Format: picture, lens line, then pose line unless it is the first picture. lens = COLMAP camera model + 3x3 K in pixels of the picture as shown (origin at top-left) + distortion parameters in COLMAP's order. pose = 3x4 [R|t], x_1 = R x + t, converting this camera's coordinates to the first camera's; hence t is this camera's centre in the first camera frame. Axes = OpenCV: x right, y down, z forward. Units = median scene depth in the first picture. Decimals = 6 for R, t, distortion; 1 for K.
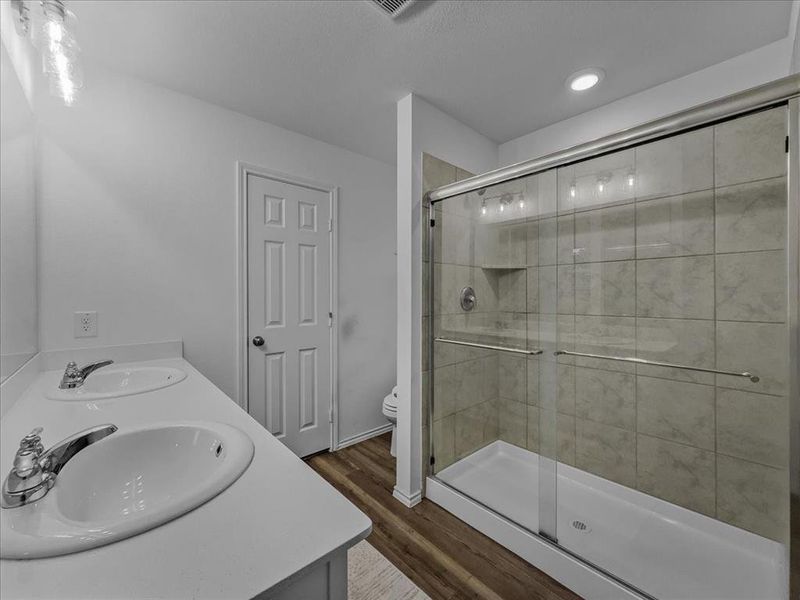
lens RADIAL K [[323.1, 0, 401.0], [0, 323.1, 296.3], [0, 0, 1]] dist [0.004751, -0.000479]
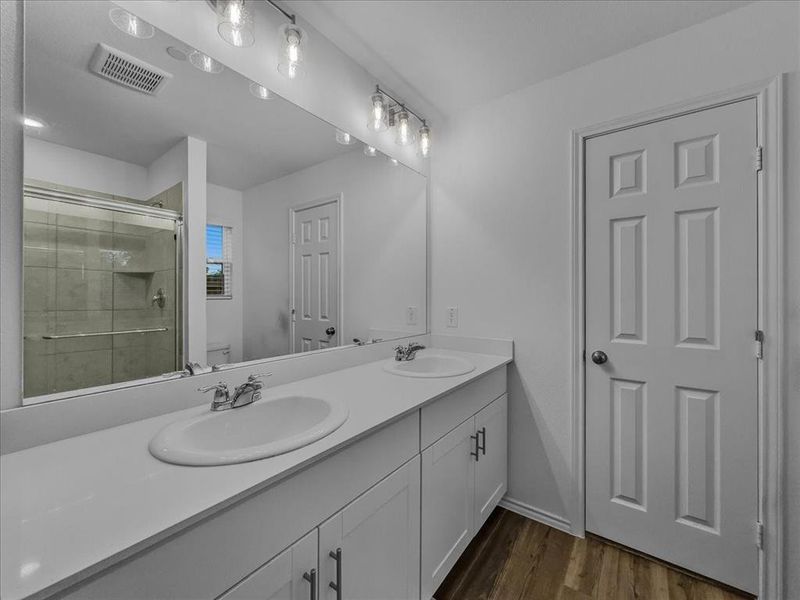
lens RADIAL K [[323.1, 0, 401.0], [0, 323.1, 296.3], [0, 0, 1]] dist [0.004751, -0.000479]
pose [[0.198284, 0.006478, -0.980123, 0.190622], [-0.011989, 0.999919, 0.004183, 0.000015], [0.980071, 0.010921, 0.198346, 0.386698]]
